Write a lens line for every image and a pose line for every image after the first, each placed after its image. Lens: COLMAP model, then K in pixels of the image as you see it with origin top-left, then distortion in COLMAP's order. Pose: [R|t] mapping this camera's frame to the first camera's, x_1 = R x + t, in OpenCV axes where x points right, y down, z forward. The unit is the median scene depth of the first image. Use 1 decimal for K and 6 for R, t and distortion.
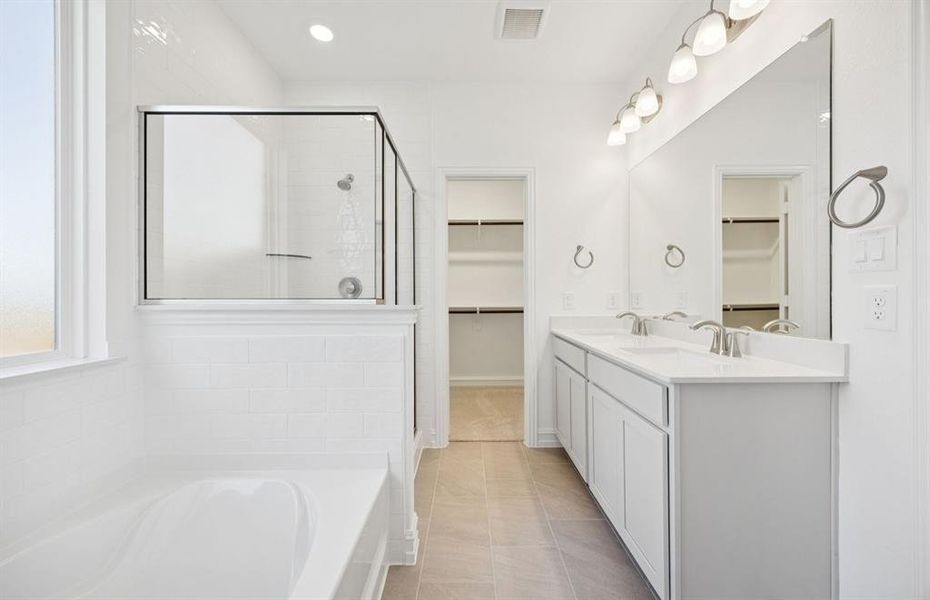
lens RADIAL K [[353.5, 0, 466.5], [0, 353.5, 297.8], [0, 0, 1]] dist [0.001087, 0.000050]
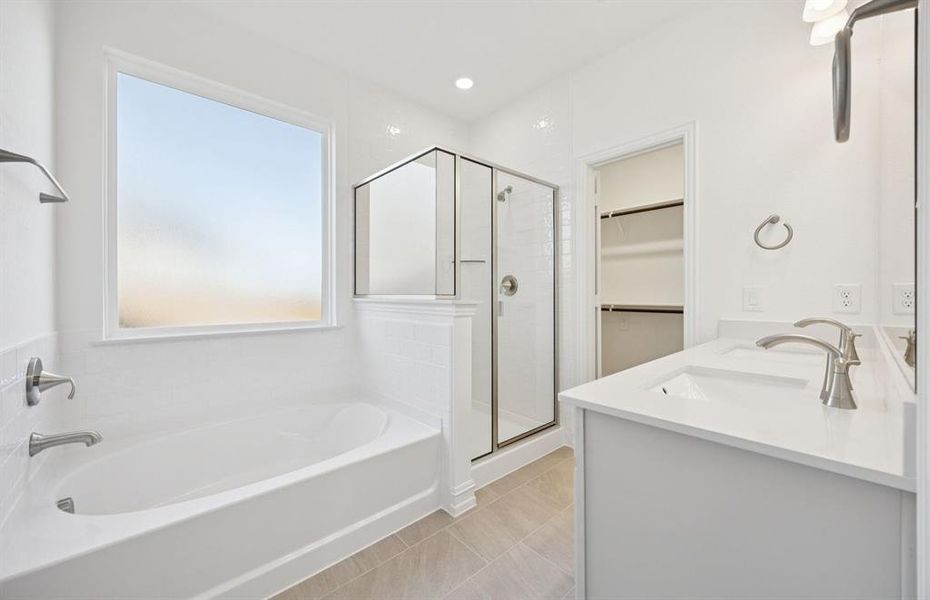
lens RADIAL K [[354.2, 0, 465.4], [0, 354.2, 294.8], [0, 0, 1]] dist [-0.001360, -0.000013]
pose [[0.668632, 0.003397, -0.743585, 0.664011], [-0.000668, 0.999992, 0.003968, -0.002184], [0.743593, -0.002156, 0.668629, 0.199163]]
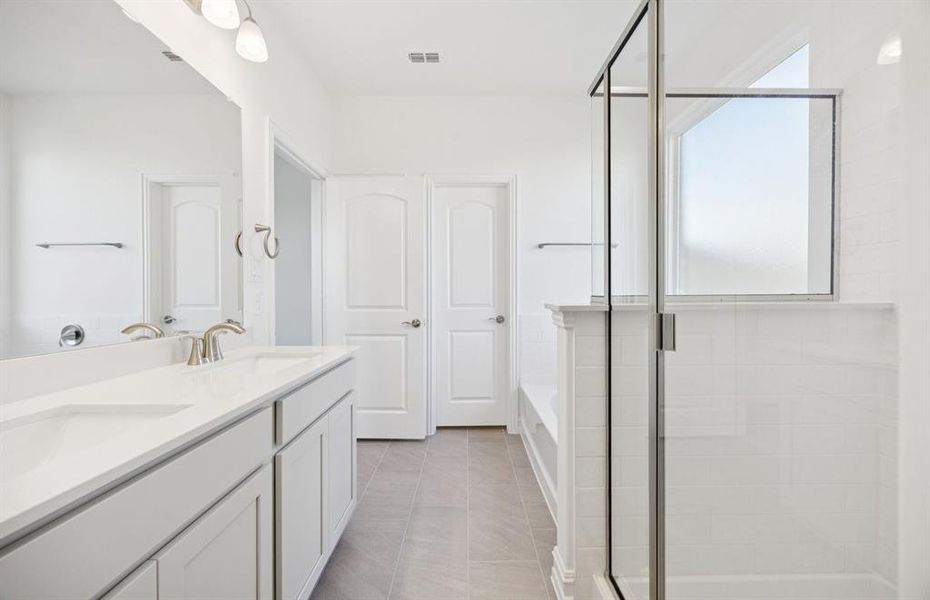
lens RADIAL K [[354.2, 0, 465.4], [0, 354.2, 294.8], [0, 0, 1]] dist [-0.001360, -0.000013]
pose [[-0.999973, 0.006699, 0.002904, 0.065169], [0.006720, 0.999952, 0.007063, -0.009890], [-0.002857, 0.007082, -0.999971, 1.686079]]
